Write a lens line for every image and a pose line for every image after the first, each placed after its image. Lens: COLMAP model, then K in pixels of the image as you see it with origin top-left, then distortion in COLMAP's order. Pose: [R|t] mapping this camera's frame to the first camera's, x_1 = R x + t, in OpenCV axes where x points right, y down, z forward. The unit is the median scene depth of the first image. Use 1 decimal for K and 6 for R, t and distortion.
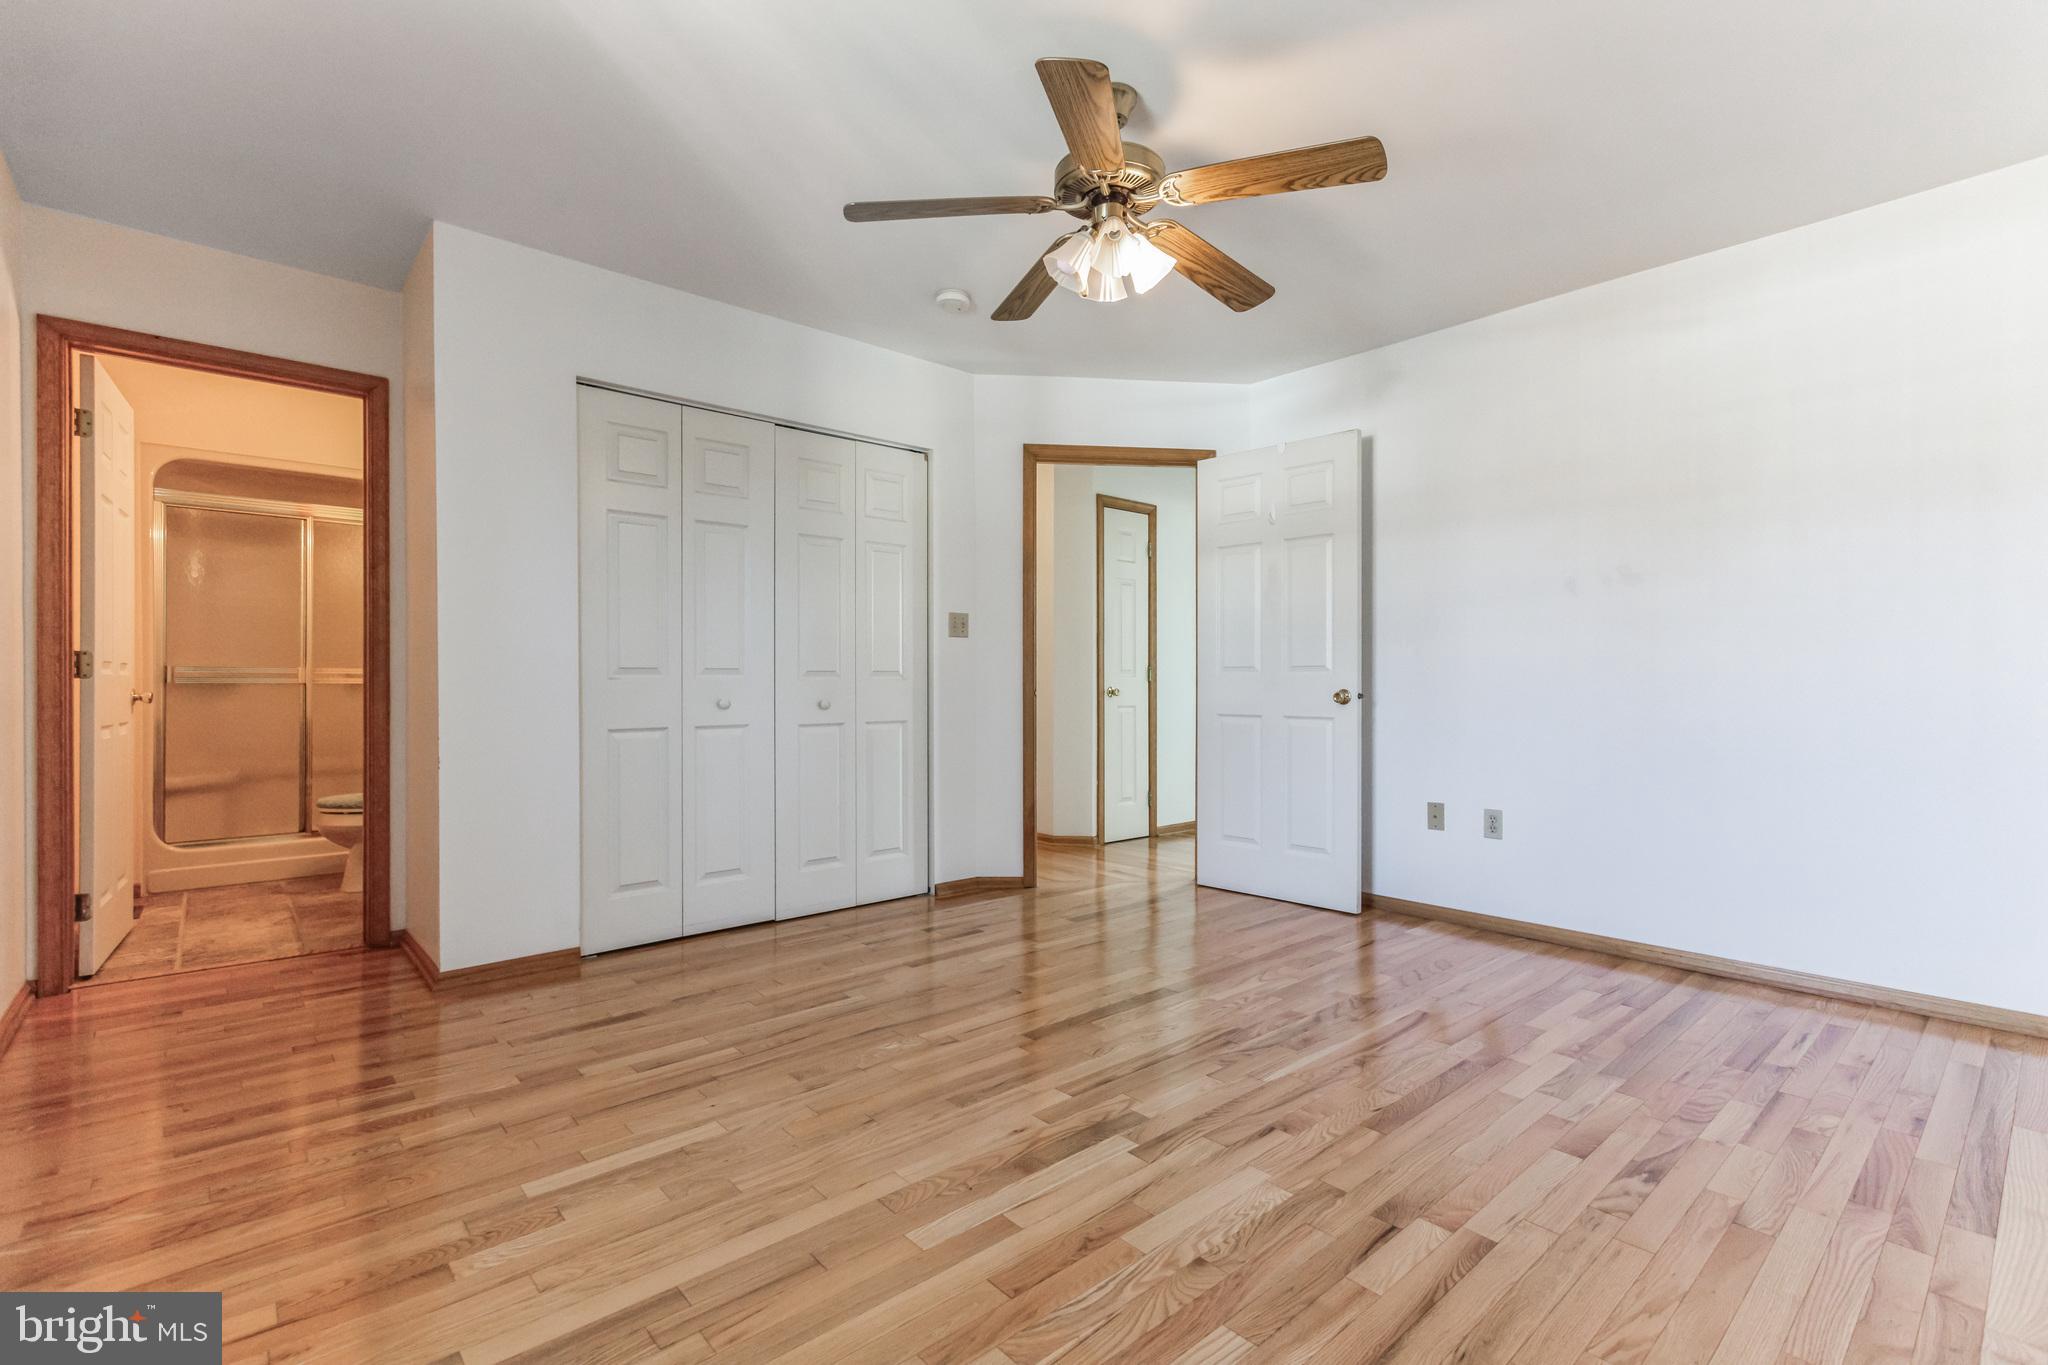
lens RADIAL K [[931.5, 0, 1030.7], [0, 931.5, 686.6], [0, 0, 1]] dist [0.002815, -0.000177]
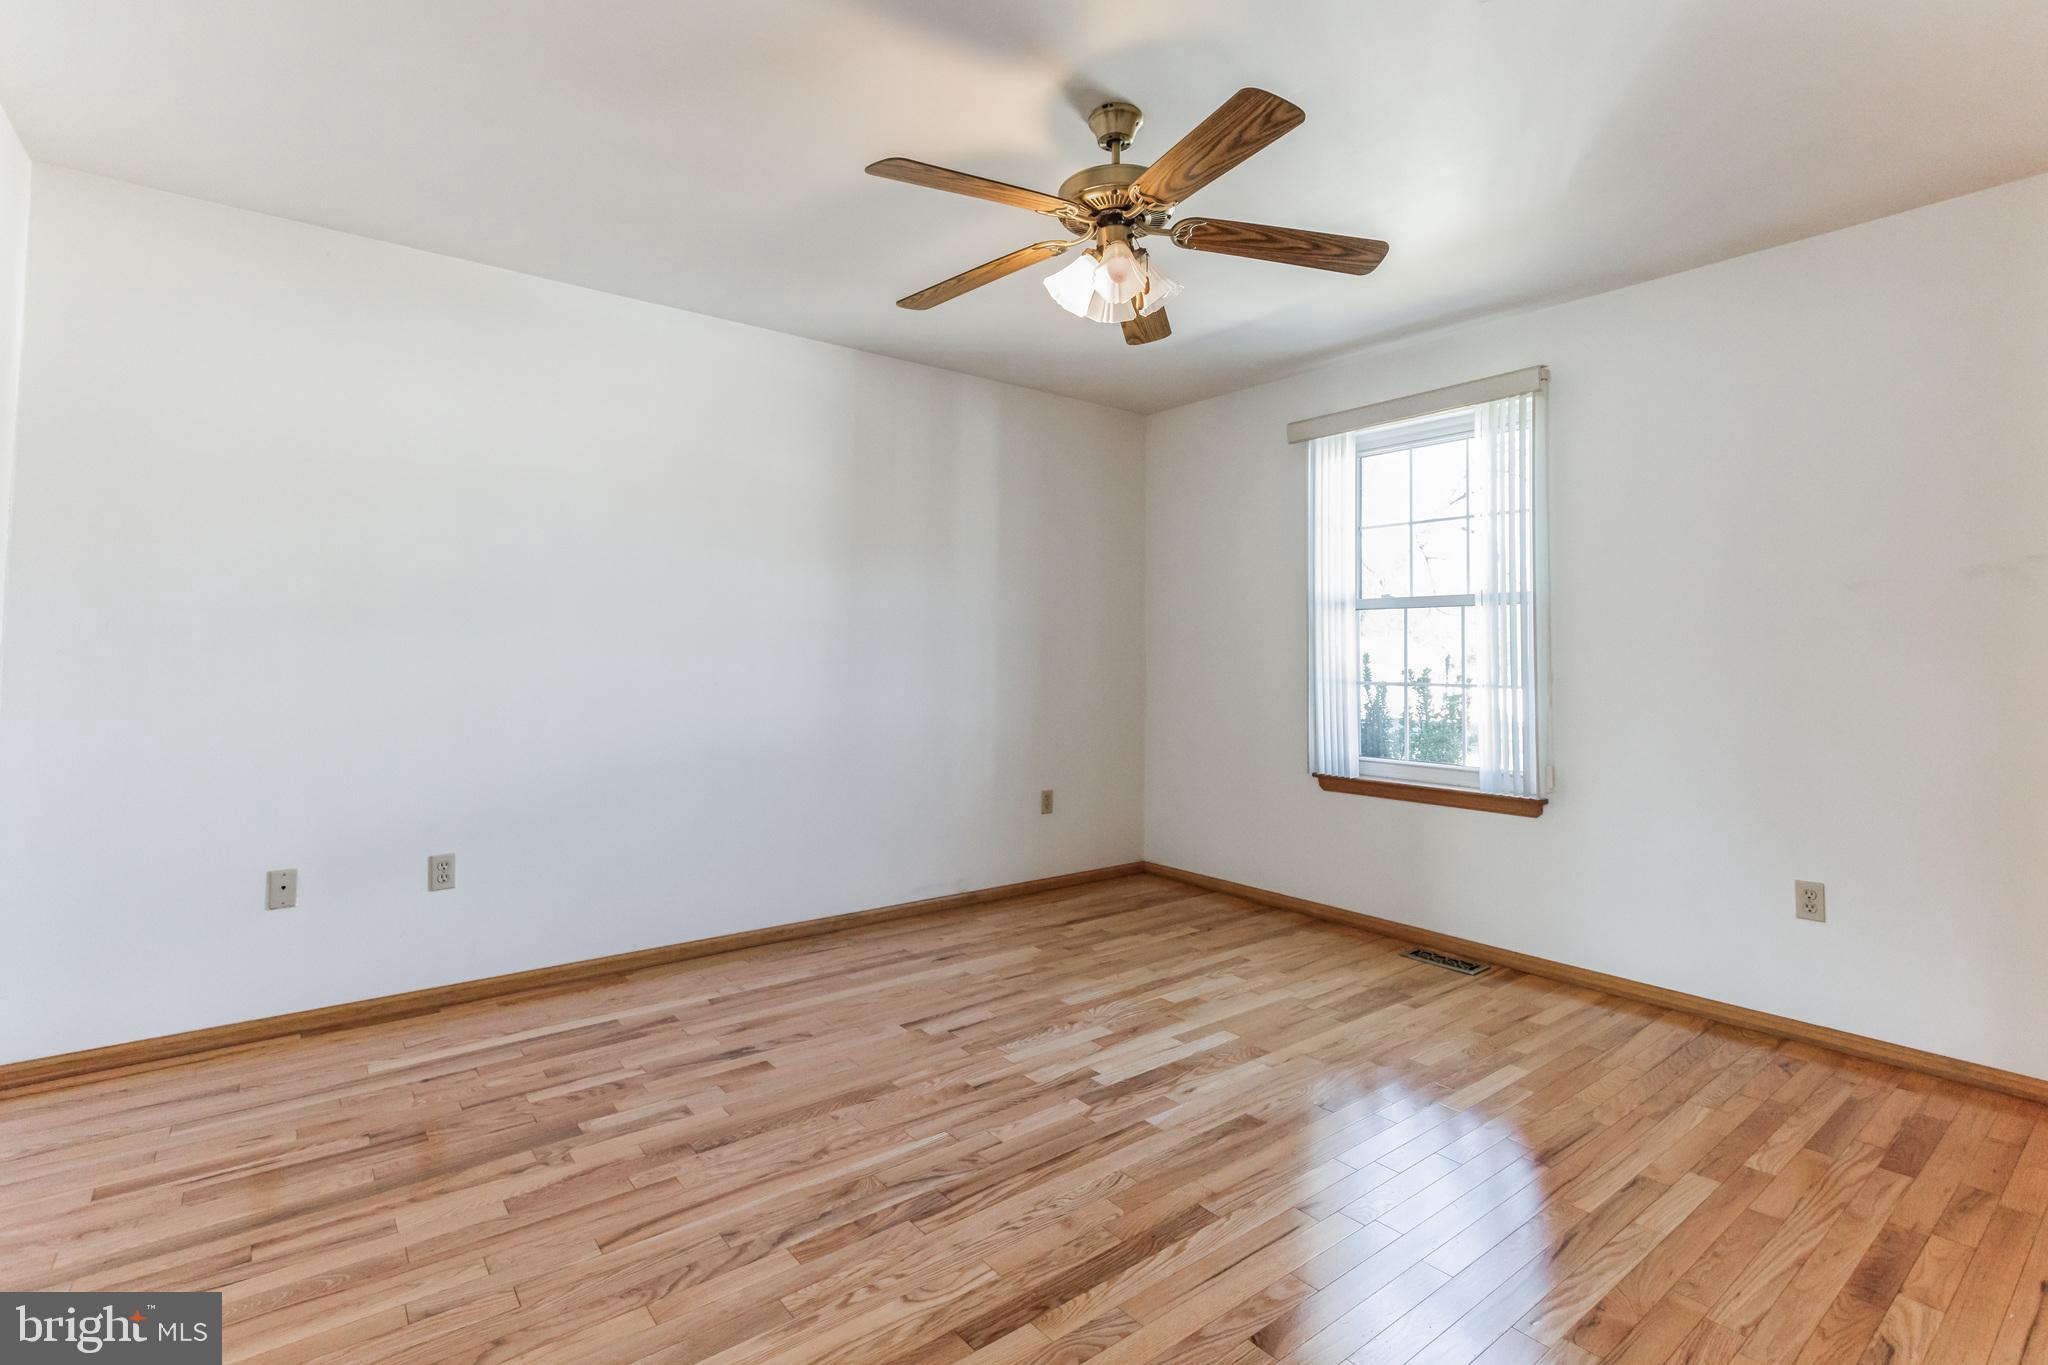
lens RADIAL K [[931.5, 0, 1030.7], [0, 931.5, 686.6], [0, 0, 1]] dist [0.002815, -0.000177]
pose [[-0.998105, -0.009253, 0.060832, 0.114896], [-0.007217, 0.999409, 0.033604, -0.081244], [-0.061107, 0.033102, -0.997582, 2.071403]]
